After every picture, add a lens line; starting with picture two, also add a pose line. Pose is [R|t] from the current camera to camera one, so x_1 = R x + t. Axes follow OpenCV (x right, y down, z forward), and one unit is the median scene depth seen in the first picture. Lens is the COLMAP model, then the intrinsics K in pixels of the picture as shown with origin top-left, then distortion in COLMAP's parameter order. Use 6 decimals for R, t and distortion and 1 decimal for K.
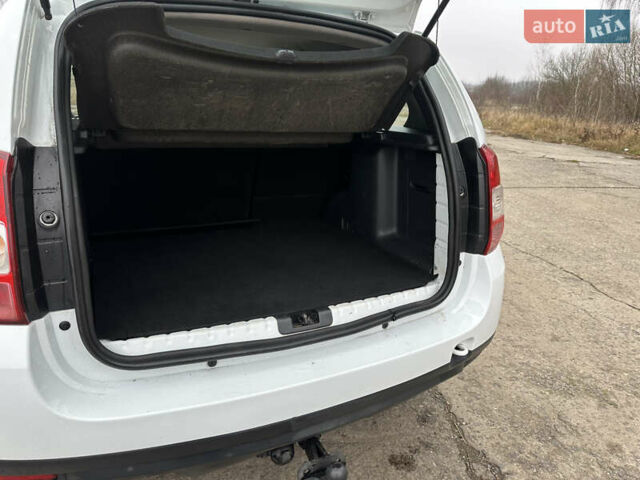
lens RADIAL K [[453.3, 0, 322.7], [0, 453.3, 240.4], [0, 0, 1]] dist [0.003097, -0.004661]
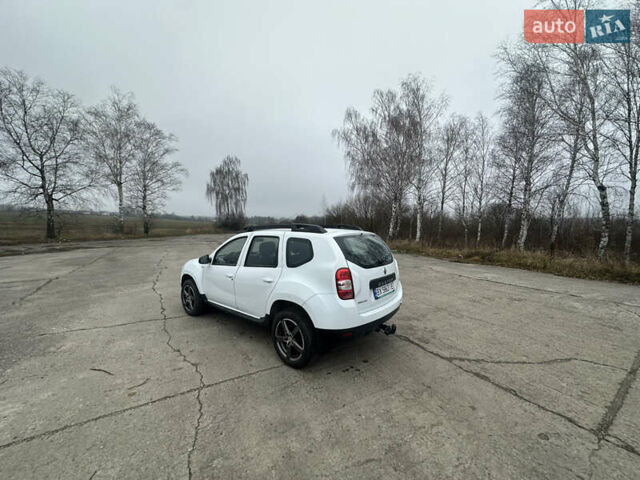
lens RADIAL K [[253.8, 0, 318.9], [0, 253.8, 239.4], [0, 0, 1]] dist [-0.003430, 0.000494]
pose [[0.912619, -0.060910, 0.404248, -0.690781], [0.159843, 0.963285, -0.215714, 0.025928], [-0.376267, 0.261481, 0.888848, -0.539820]]
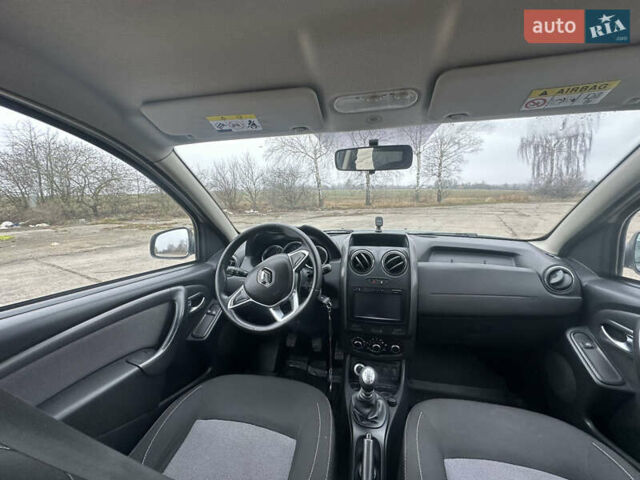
lens RADIAL K [[253.8, 0, 318.9], [0, 253.8, 239.4], [0, 0, 1]] dist [-0.003430, 0.000494]
pose [[0.781303, 0.037523, -0.623023, -0.269828], [-0.139537, 0.983428, -0.115757, -0.280901], [0.608355, 0.177376, 0.773590, 0.880121]]
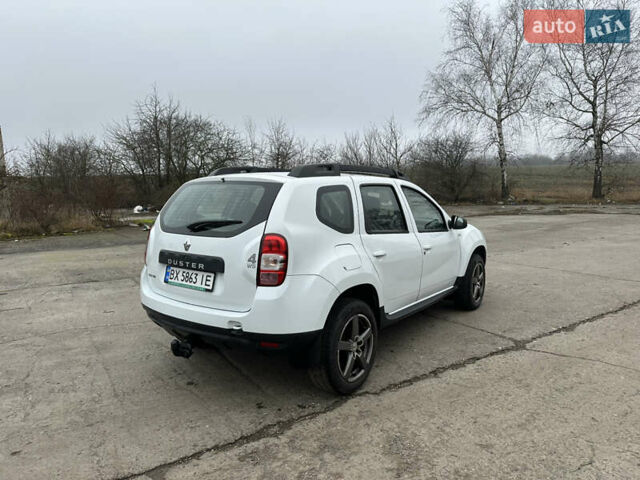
lens RADIAL K [[444.5, 0, 322.6], [0, 444.5, 235.9], [0, 0, 1]] dist [0.067584, -0.083181]
pose [[0.452813, 0.054138, -0.889960, 1.107157], [-0.248217, 0.966349, -0.067508, -0.061665], [0.856358, 0.251471, 0.451014, 0.146543]]
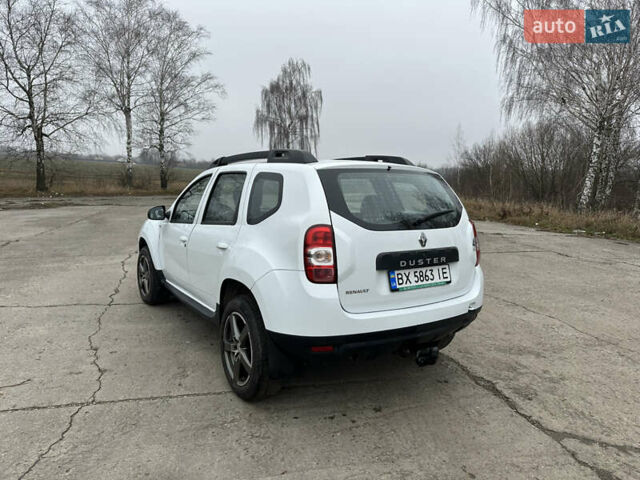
lens RADIAL K [[444.5, 0, 322.6], [0, 444.5, 235.9], [0, 0, 1]] dist [0.067584, -0.083181]
pose [[0.990712, -0.034493, 0.131528, -0.340788], [0.058883, 0.980720, -0.186336, 0.125040], [-0.122565, 0.192350, 0.973642, -0.554308]]
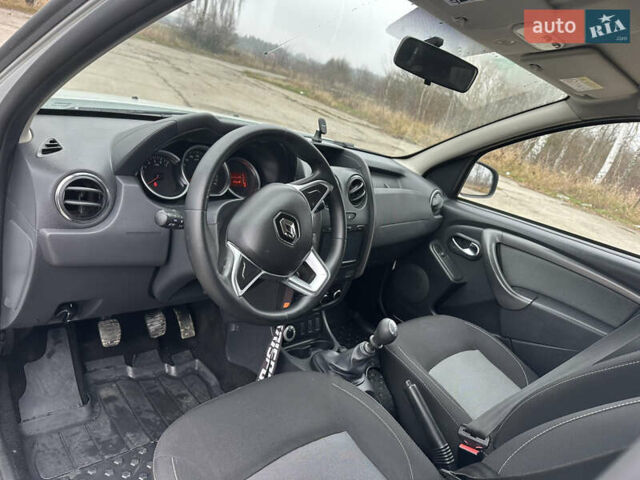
lens RADIAL K [[441.8, 0, 324.5], [0, 441.8, 242.3], [0, 0, 1]] dist [0.122407, -0.235118]
pose [[0.920430, 0.085041, 0.381545, -0.575451], [-0.118276, 0.990886, 0.064471, -0.276218], [-0.372585, -0.104469, 0.922099, 0.804676]]
